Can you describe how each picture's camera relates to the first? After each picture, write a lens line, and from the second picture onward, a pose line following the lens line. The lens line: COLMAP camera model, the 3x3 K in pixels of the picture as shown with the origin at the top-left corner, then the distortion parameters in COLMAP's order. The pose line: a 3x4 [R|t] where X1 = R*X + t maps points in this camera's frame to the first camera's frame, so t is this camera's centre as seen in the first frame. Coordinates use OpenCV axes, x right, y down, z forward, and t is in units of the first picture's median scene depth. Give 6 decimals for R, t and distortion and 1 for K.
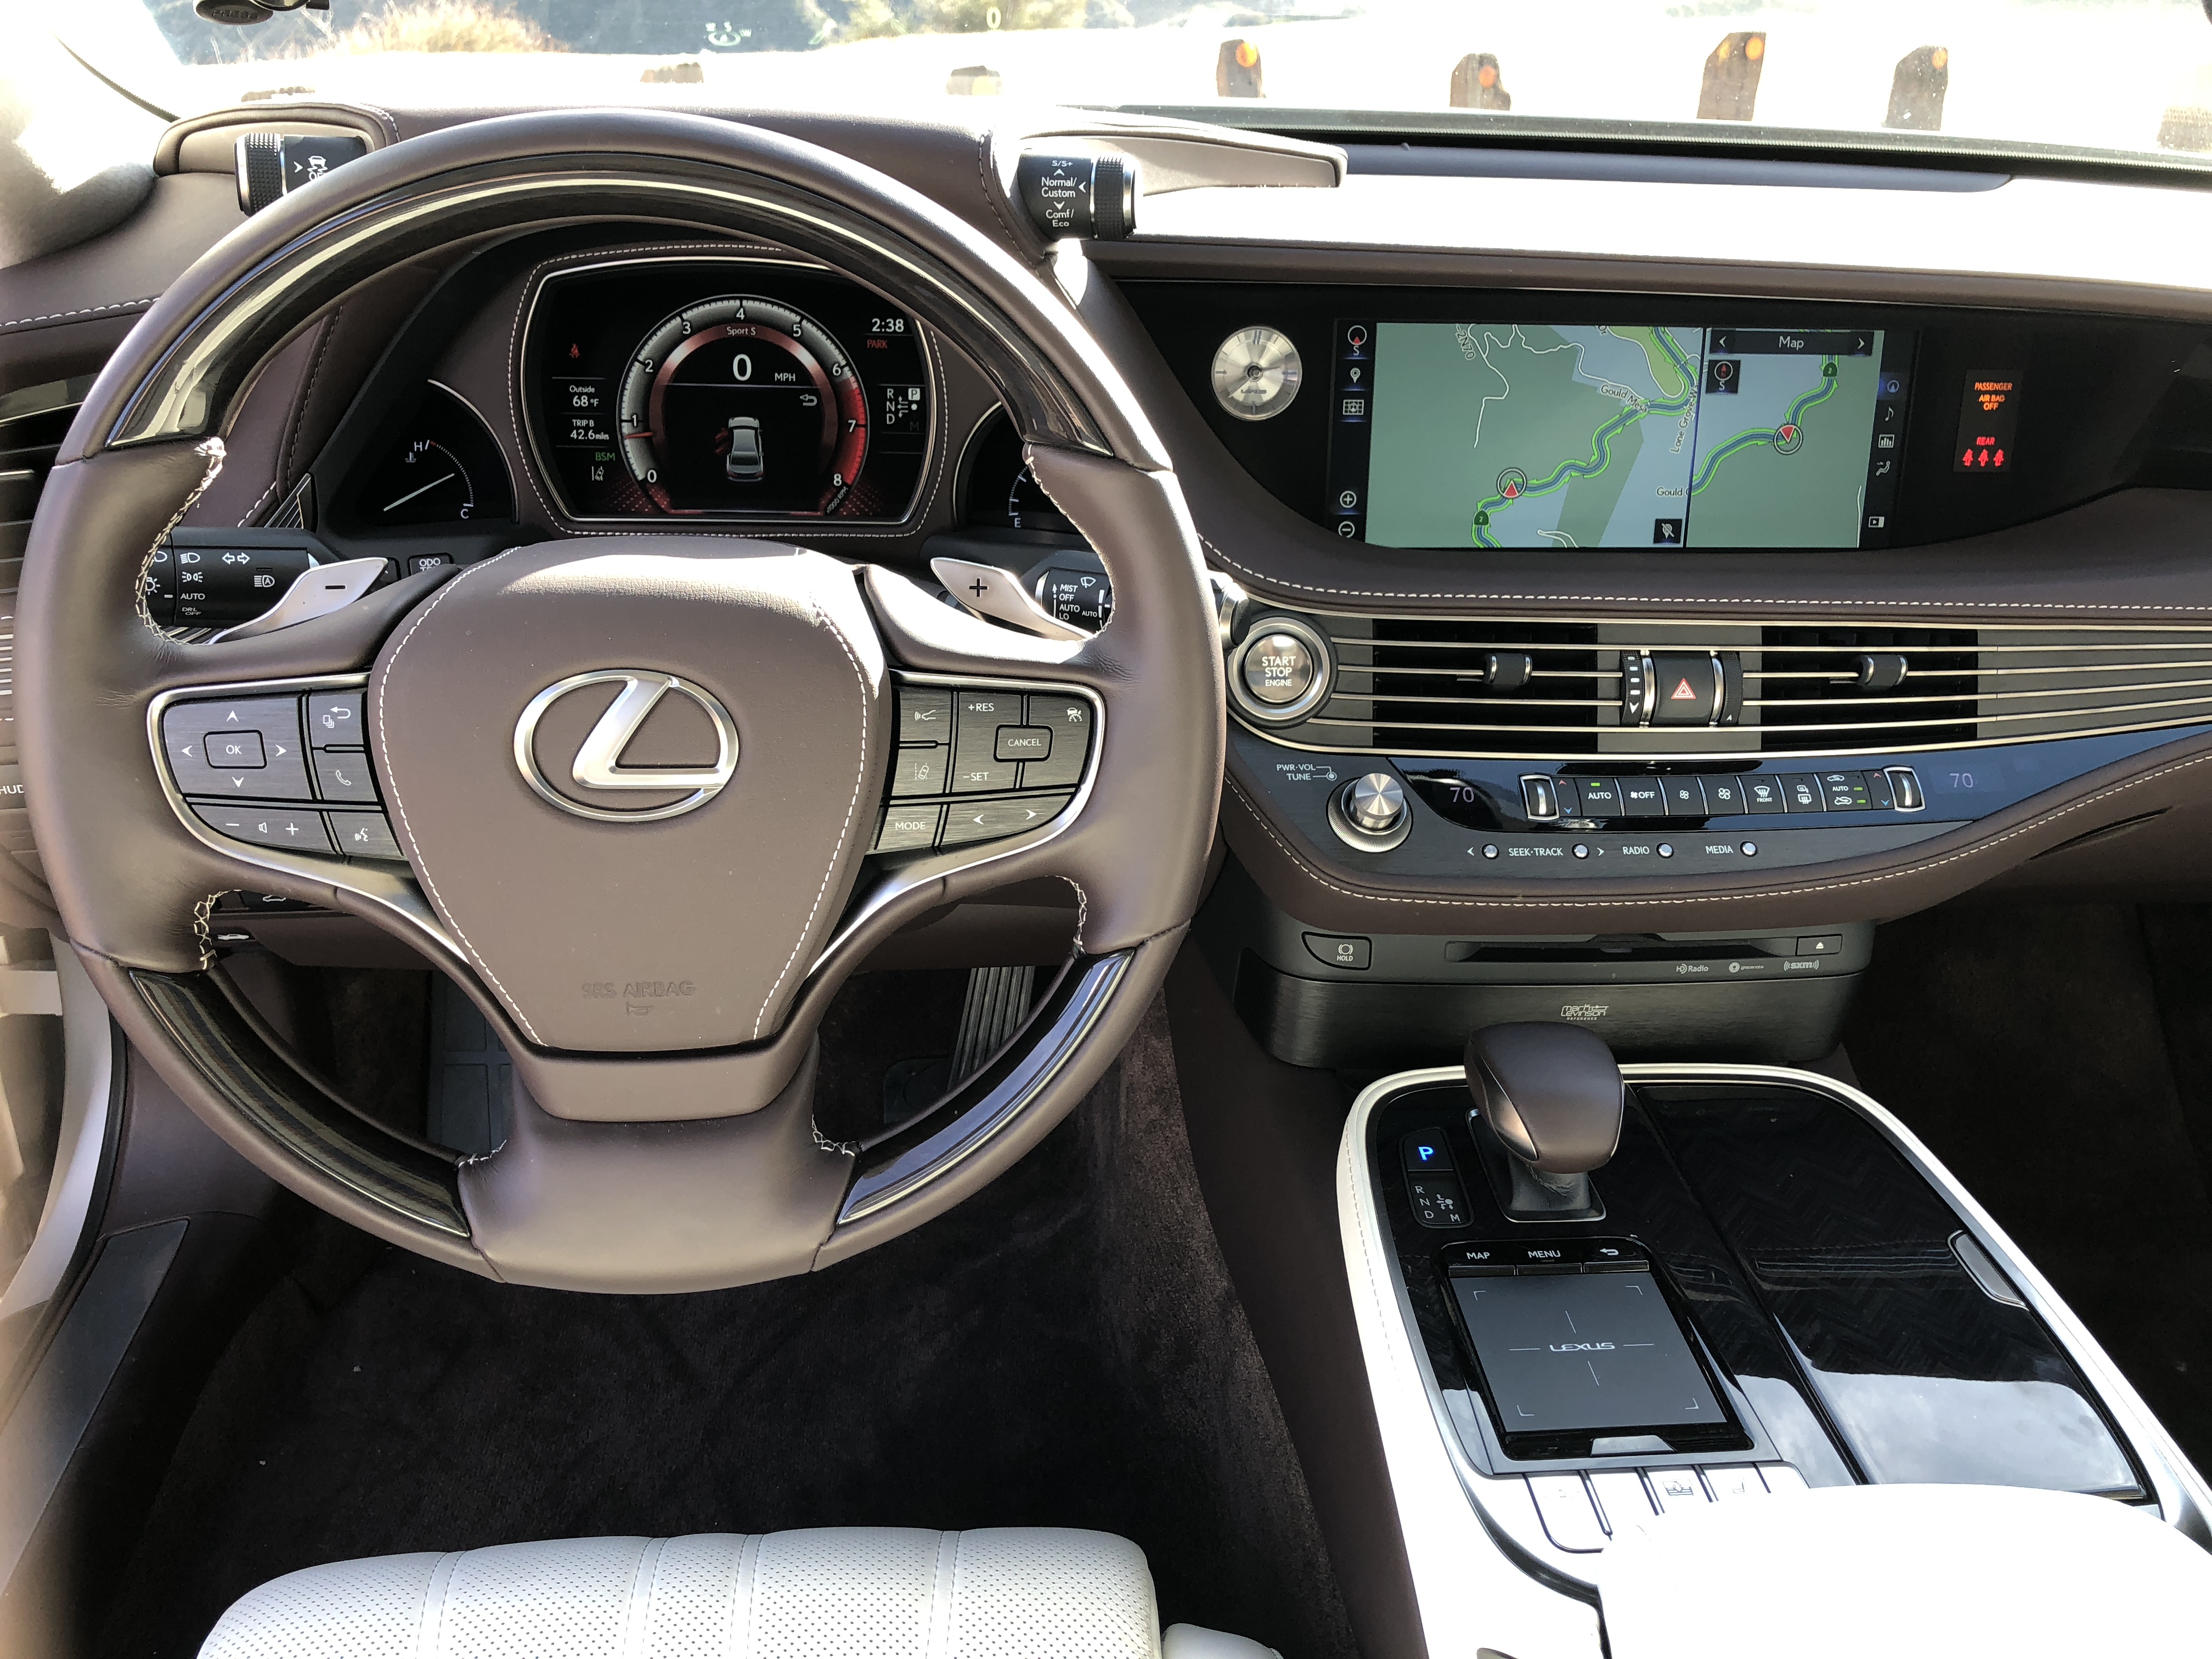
lens RADIAL K [[1811.9, 0, 1105.5], [0, 1811.9, 831.8], [0, 0, 1]] dist [0.050359, 0.005554]
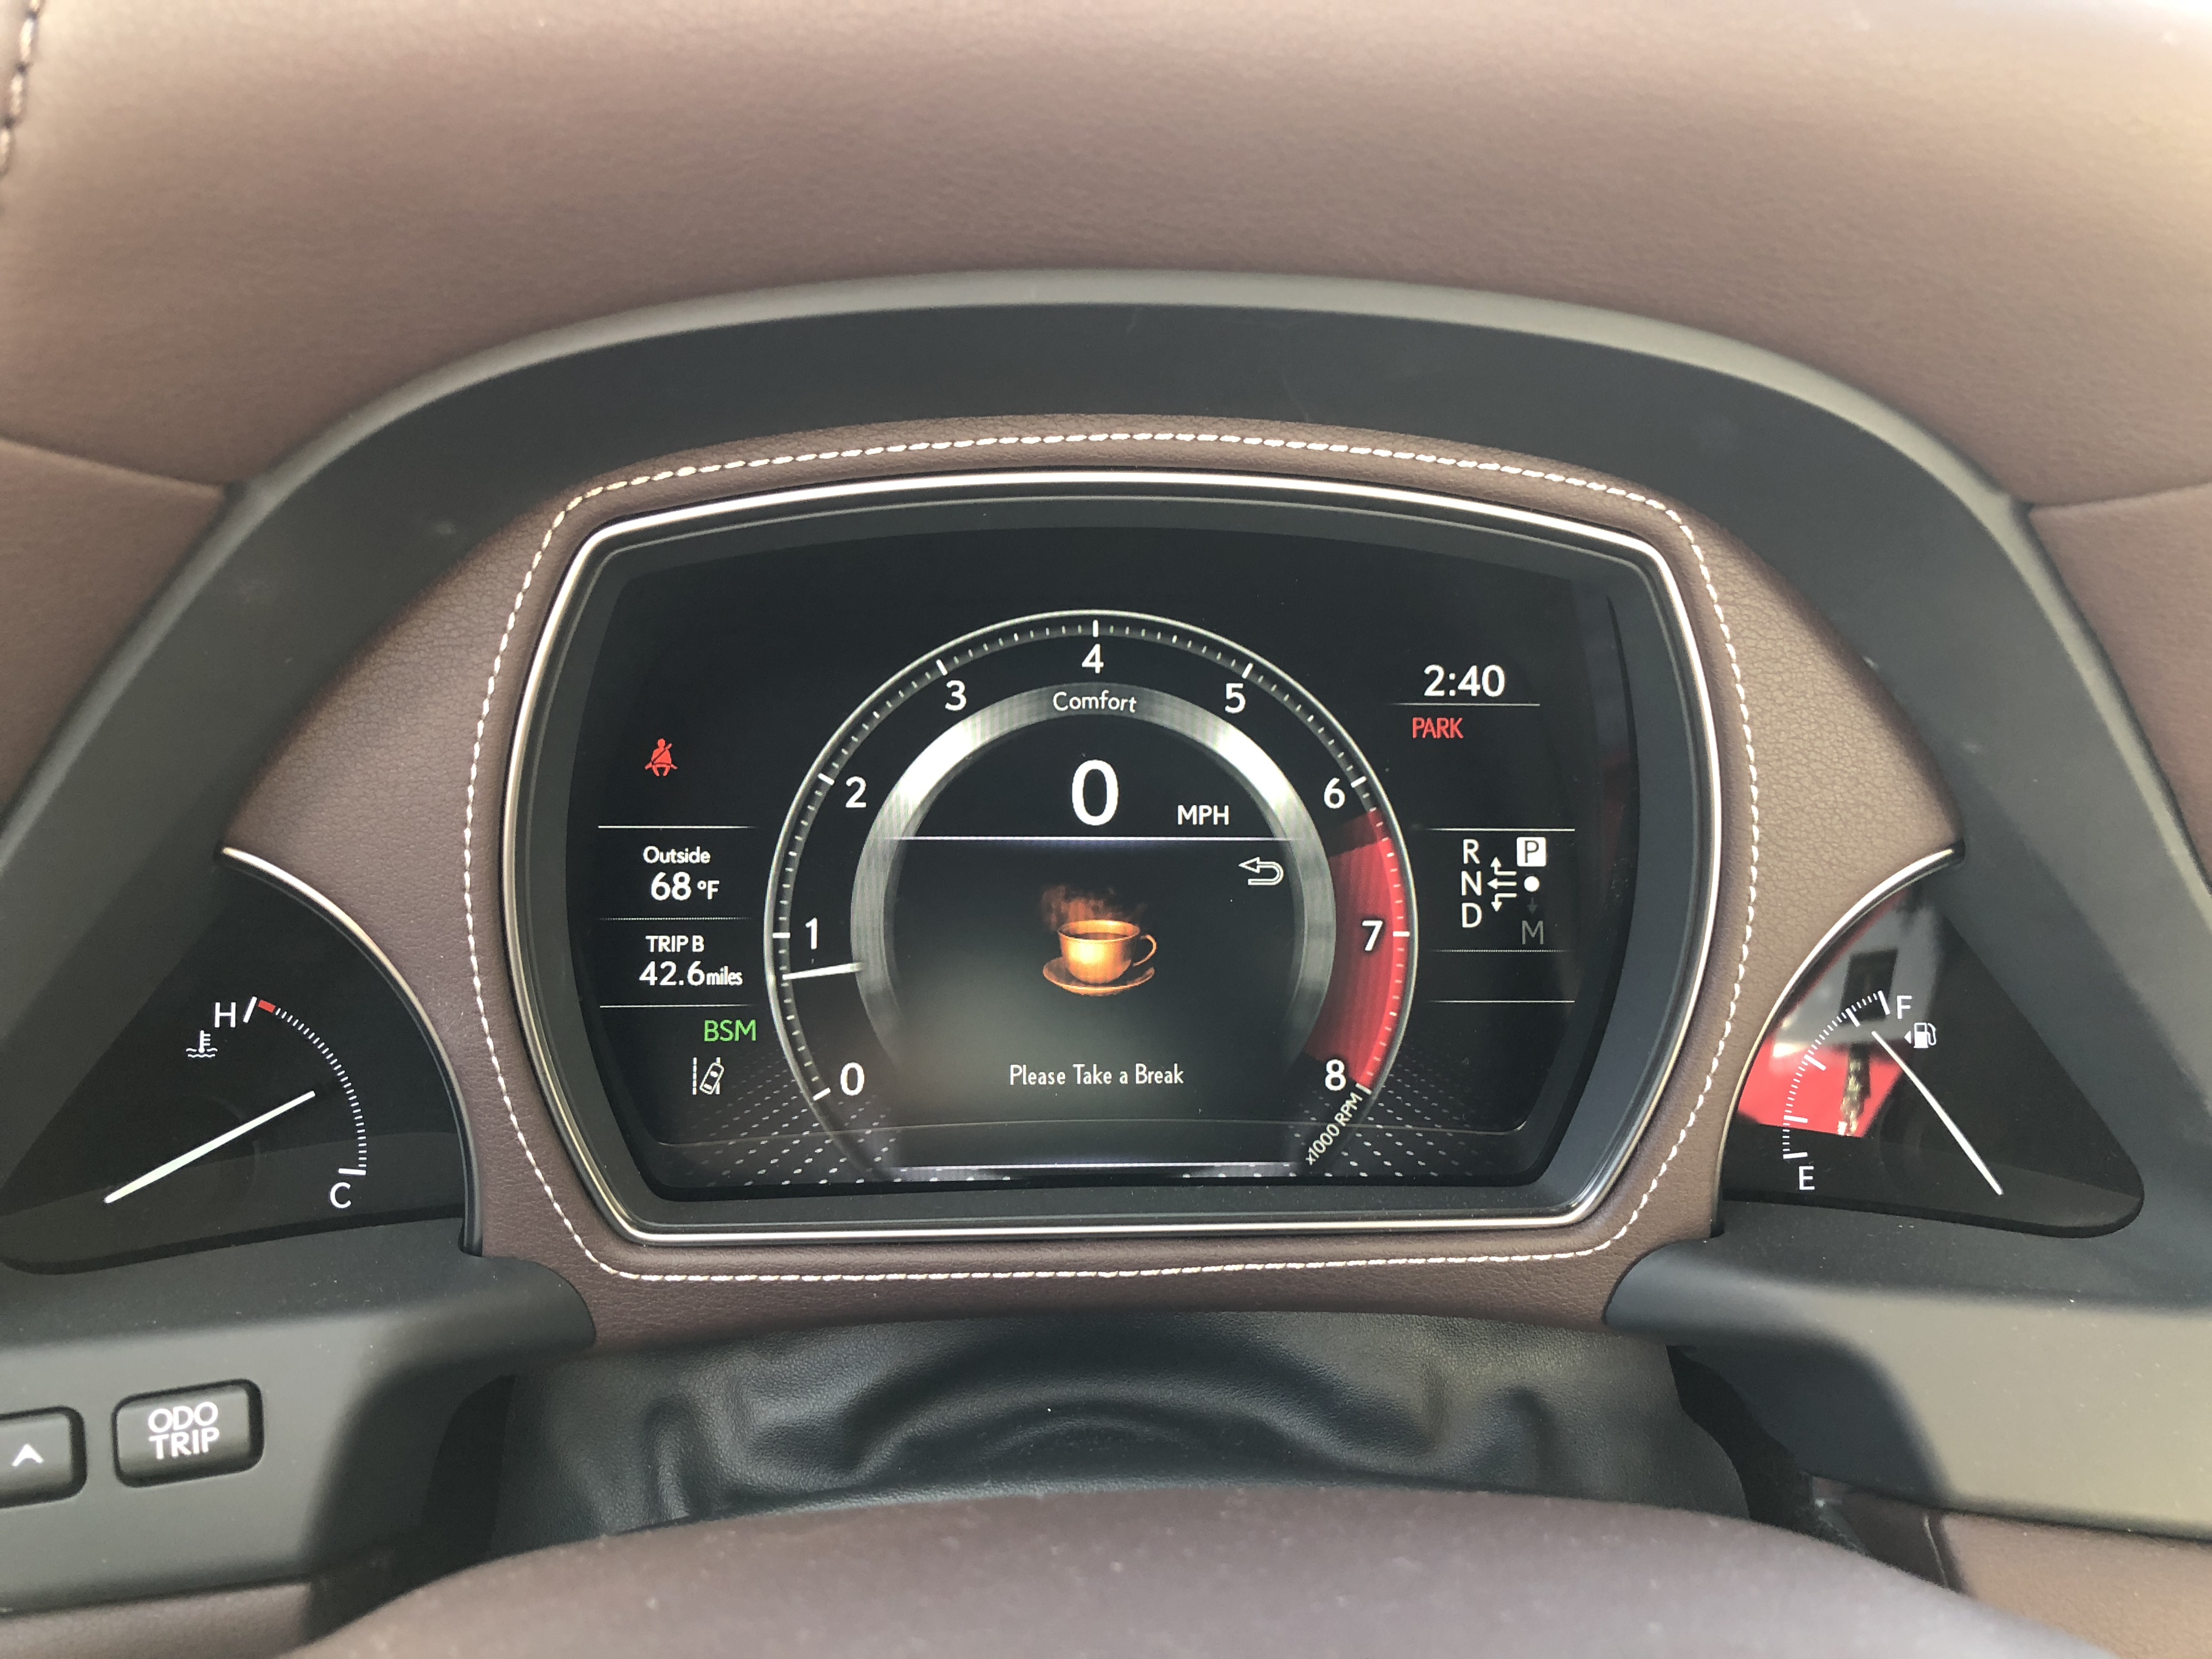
lens RADIAL K [[1811.9, 0, 1108.1], [0, 1811.9, 833.5], [0, 0, 1]] dist [0.050359, 0.005554]
pose [[0.999939, -0.011020, -0.000499, -0.196564], [0.010686, 0.978899, -0.204063, -0.168704], [0.002737, 0.204046, 0.978958, 0.628866]]
